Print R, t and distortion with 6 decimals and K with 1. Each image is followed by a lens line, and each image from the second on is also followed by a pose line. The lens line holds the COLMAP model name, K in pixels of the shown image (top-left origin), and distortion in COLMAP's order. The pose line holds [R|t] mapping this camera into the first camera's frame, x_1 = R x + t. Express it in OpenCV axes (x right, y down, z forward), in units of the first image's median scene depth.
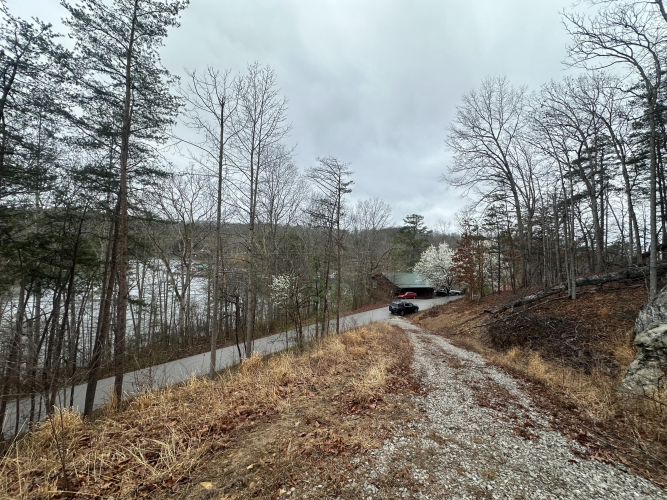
lens RADIAL K [[265.1, 0, 333.5], [0, 265.1, 250.0], [0, 0, 1]] dist [-0.003037, 0.000677]
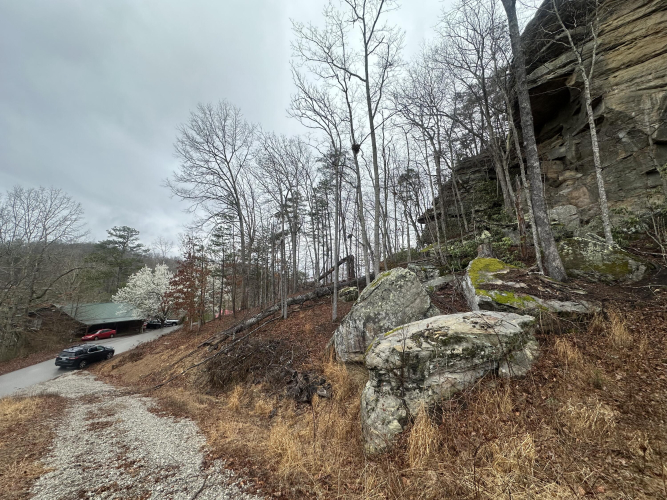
lens RADIAL K [[265.1, 0, 333.5], [0, 265.1, 250.0], [0, 0, 1]] dist [-0.003037, 0.000677]
pose [[0.571736, 0.103812, 0.813843, 0.093732], [-0.024731, 0.993692, -0.109379, 0.018396], [-0.820065, 0.042409, 0.570697, 0.175611]]
